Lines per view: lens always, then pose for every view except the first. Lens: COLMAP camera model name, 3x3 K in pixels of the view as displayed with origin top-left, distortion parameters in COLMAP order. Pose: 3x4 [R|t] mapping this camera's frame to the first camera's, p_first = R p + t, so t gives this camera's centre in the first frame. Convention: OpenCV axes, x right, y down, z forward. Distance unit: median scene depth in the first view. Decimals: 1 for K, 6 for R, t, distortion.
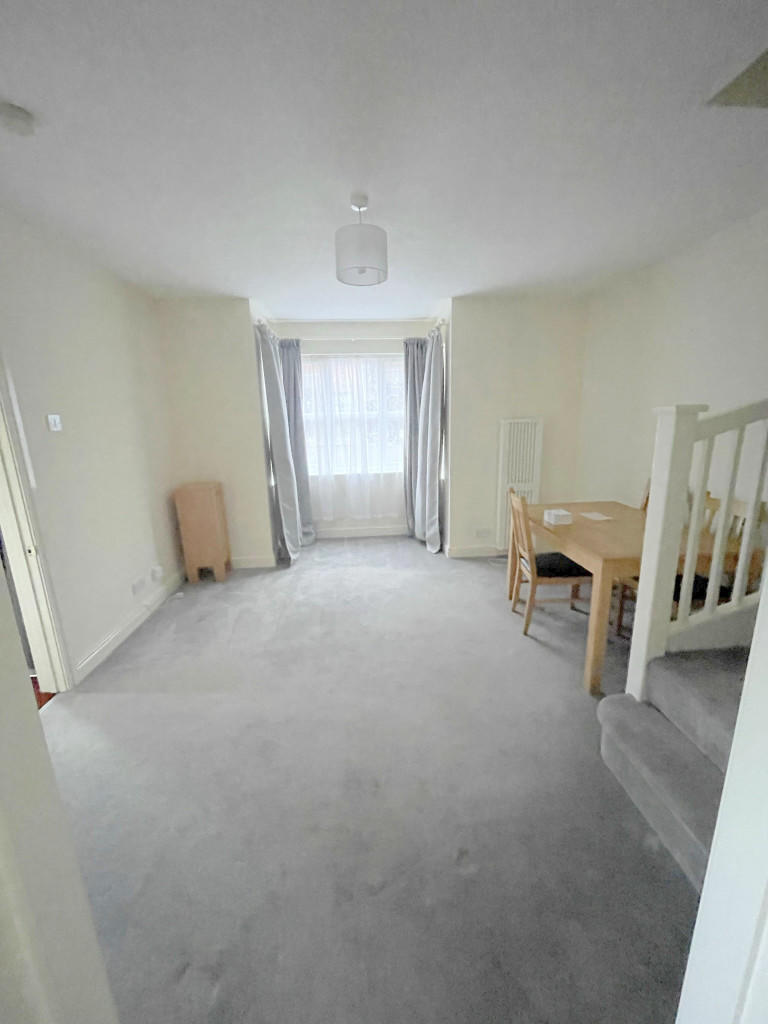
lens RADIAL K [[411.5, 0, 385.8], [0, 411.5, 510.3], [0, 0, 1]] dist [0.001337, -0.000020]
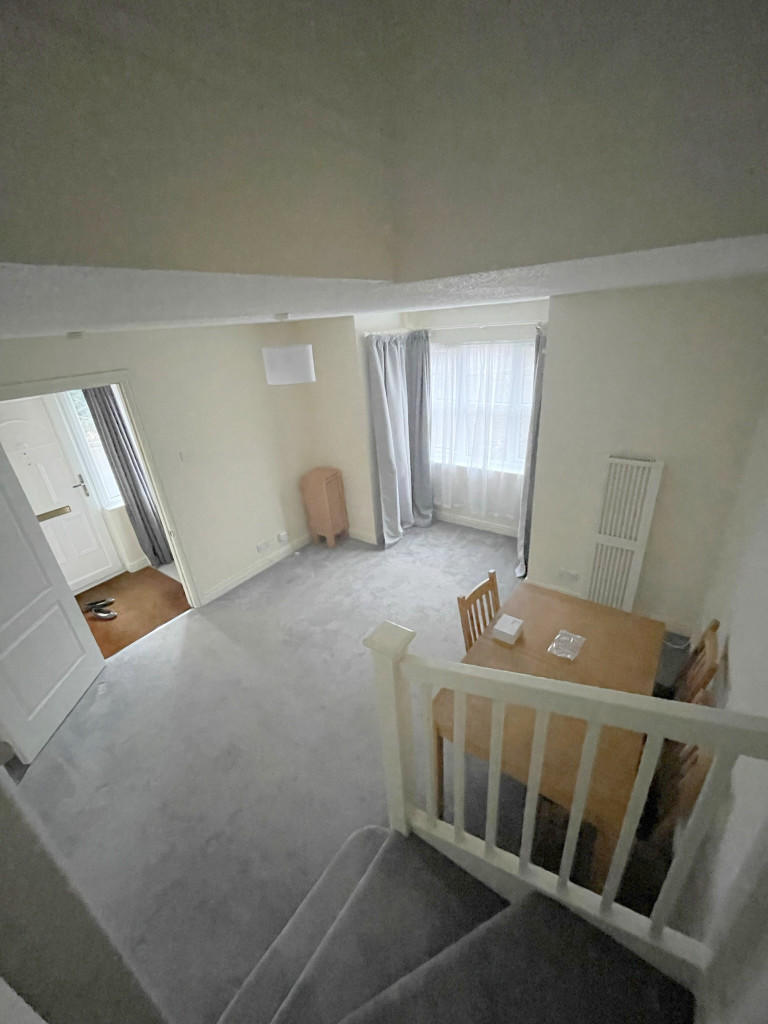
lens RADIAL K [[411.5, 0, 383.1], [0, 411.5, 511.7], [0, 0, 1]] dist [0.001337, -0.000020]
pose [[0.760759, 0.241819, -0.602304, 0.433592], [-0.088800, 0.958053, 0.272487, -0.277331], [0.642932, -0.153813, 0.750320, 0.135909]]
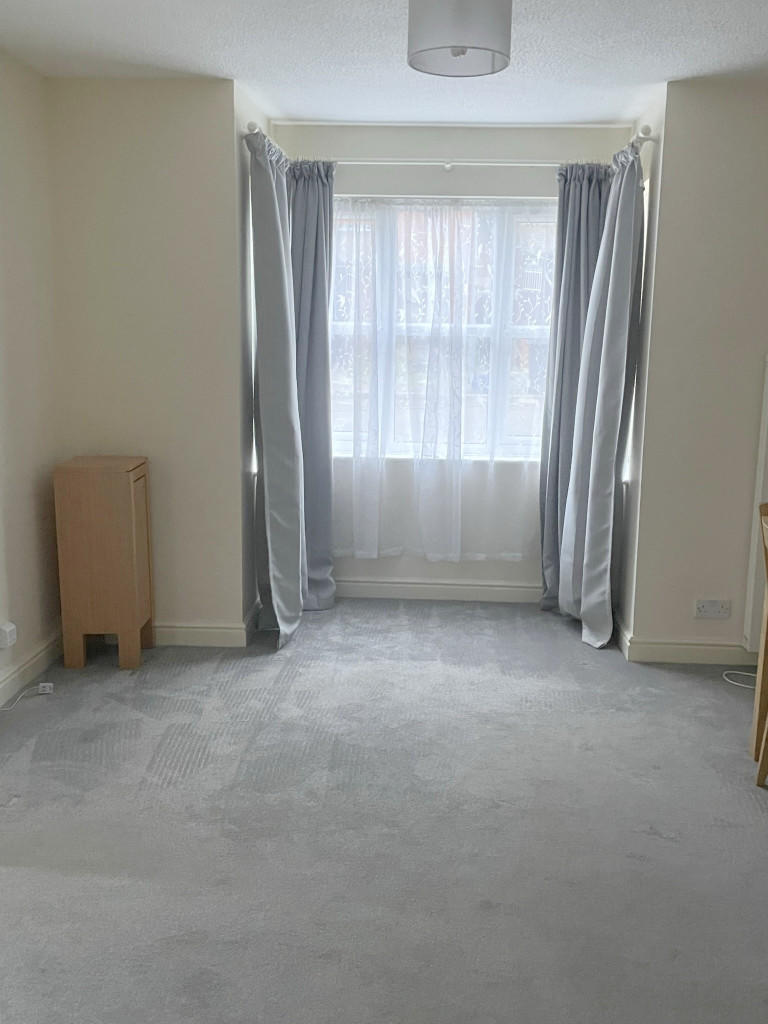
lens RADIAL K [[982.4, 0, 391.9], [0, 982.4, 510.8], [0, 0, 1]] dist [0.089687, 0.000000]
pose [[0.990153, 0.065535, -0.123699, 0.022114], [-0.070729, 0.996769, -0.038073, 0.014345], [0.120804, 0.046447, 0.991589, -0.088284]]
